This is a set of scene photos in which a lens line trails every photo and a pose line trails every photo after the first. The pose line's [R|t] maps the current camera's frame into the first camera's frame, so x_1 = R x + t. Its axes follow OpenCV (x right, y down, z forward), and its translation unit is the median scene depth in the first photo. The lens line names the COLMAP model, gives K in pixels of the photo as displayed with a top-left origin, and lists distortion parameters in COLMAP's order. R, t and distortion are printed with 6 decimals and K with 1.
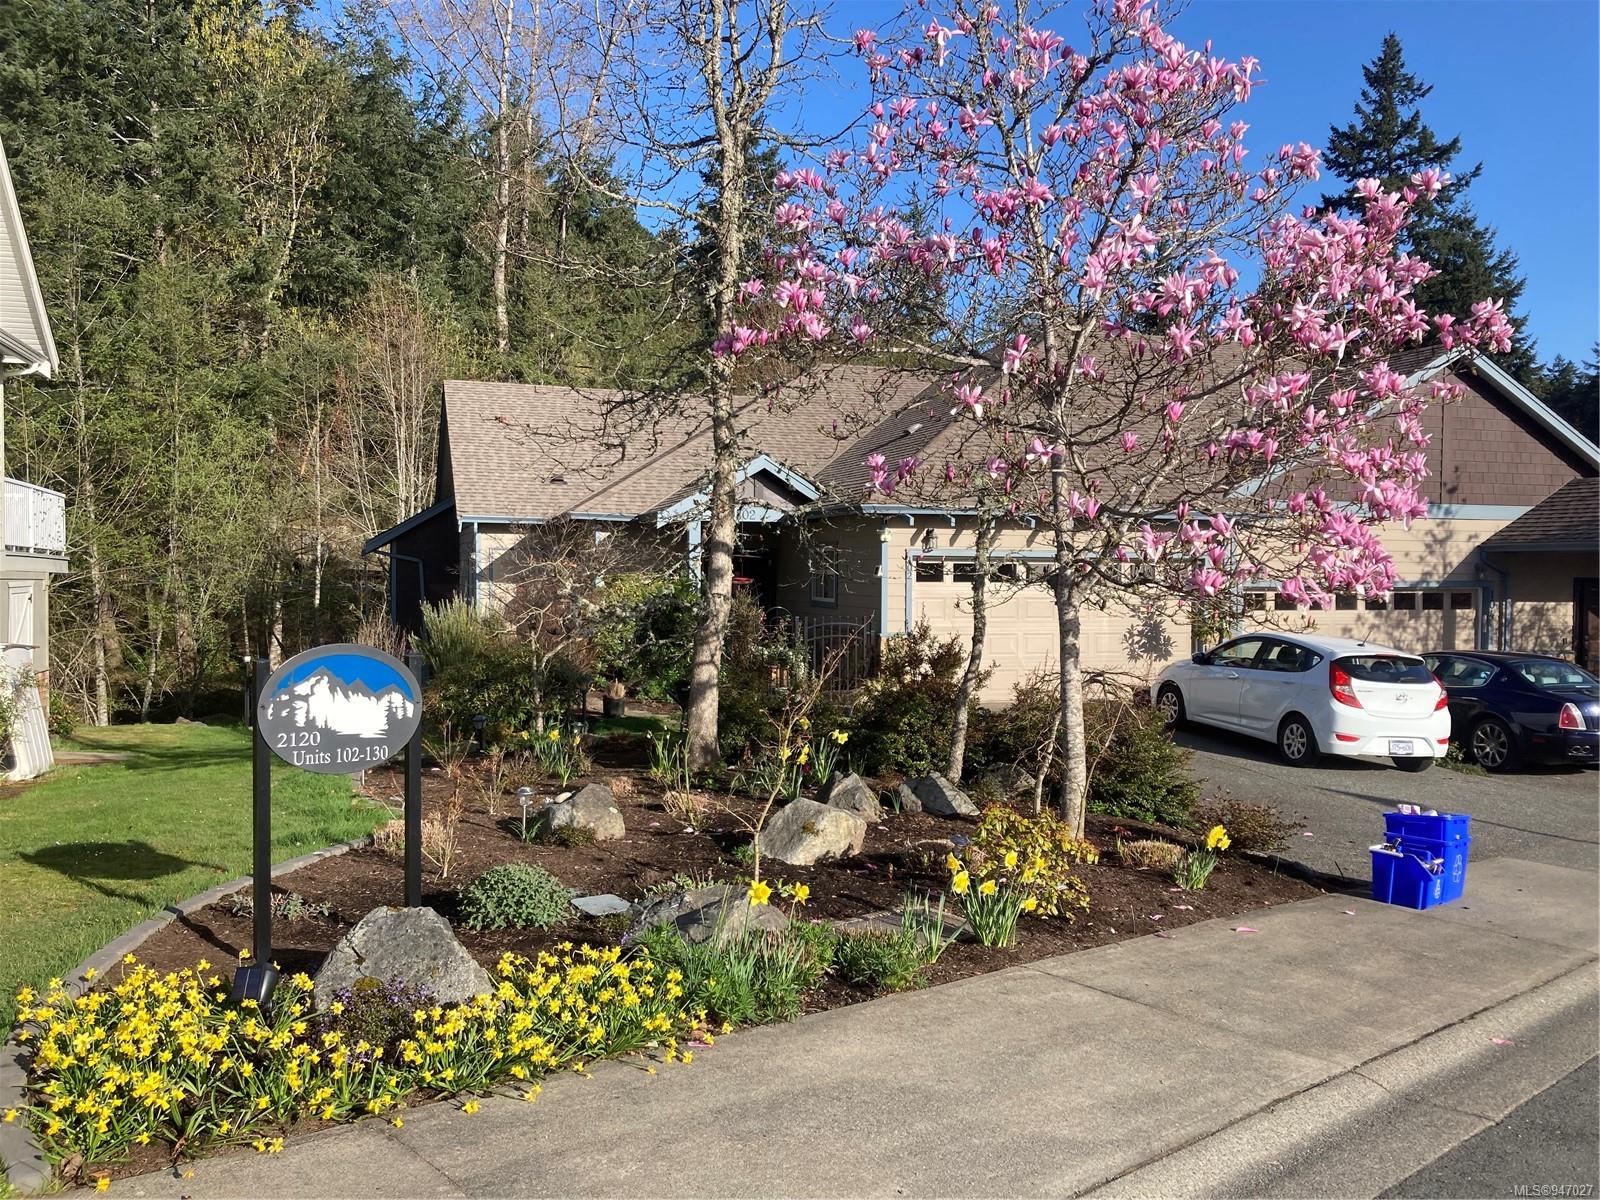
lens RADIAL K [[1309.0, 0, 800.0], [0, 1309.0, 600.0], [0, 0, 1]] dist [0.001524, -0.006934]
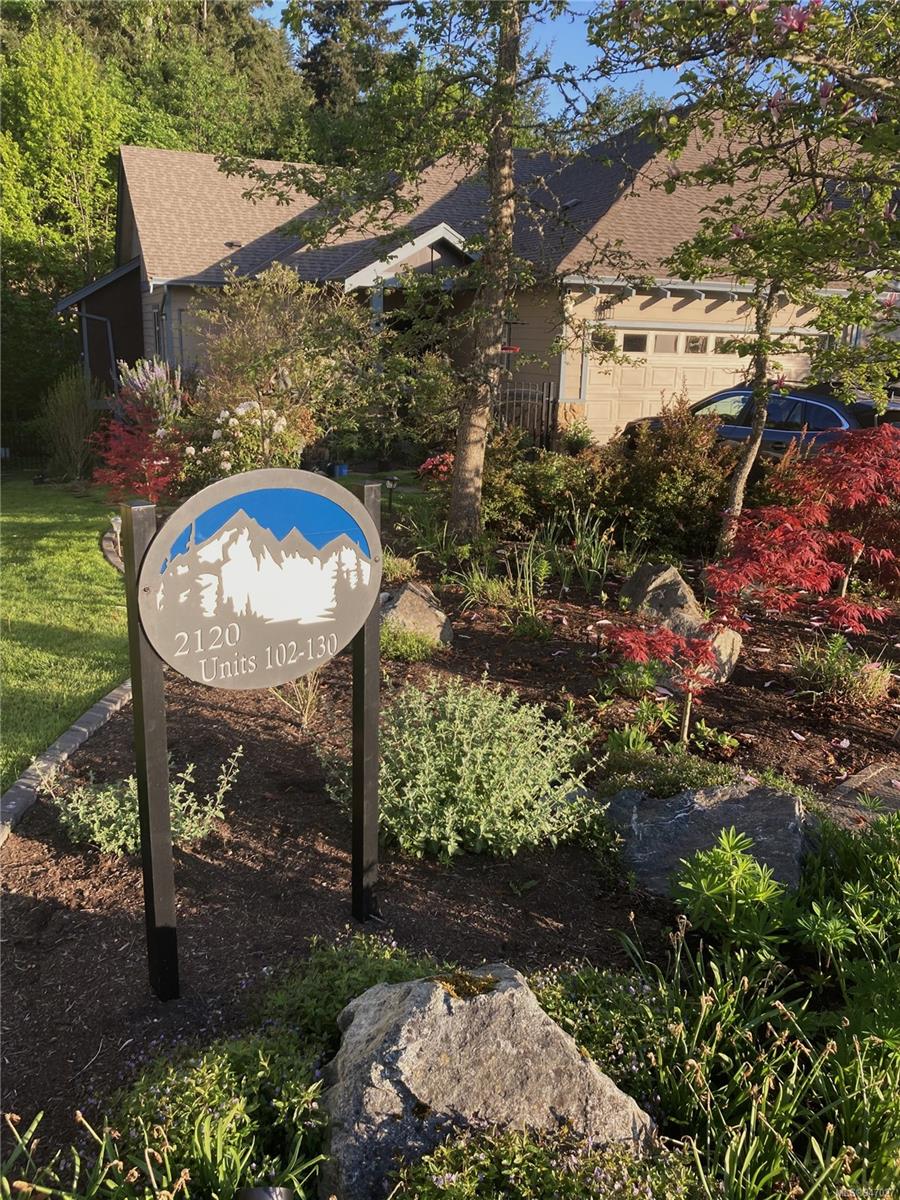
lens RADIAL K [[981.8, 0, 450.0], [0, 981.8, 600.0], [0, 0, 1]] dist [0.001524, -0.006934]
pose [[0.997877, 0.002019, 0.065096, -0.297089], [-0.017580, 0.970768, 0.239376, -0.015331], [-0.062710, -0.240012, 0.968742, 0.564093]]
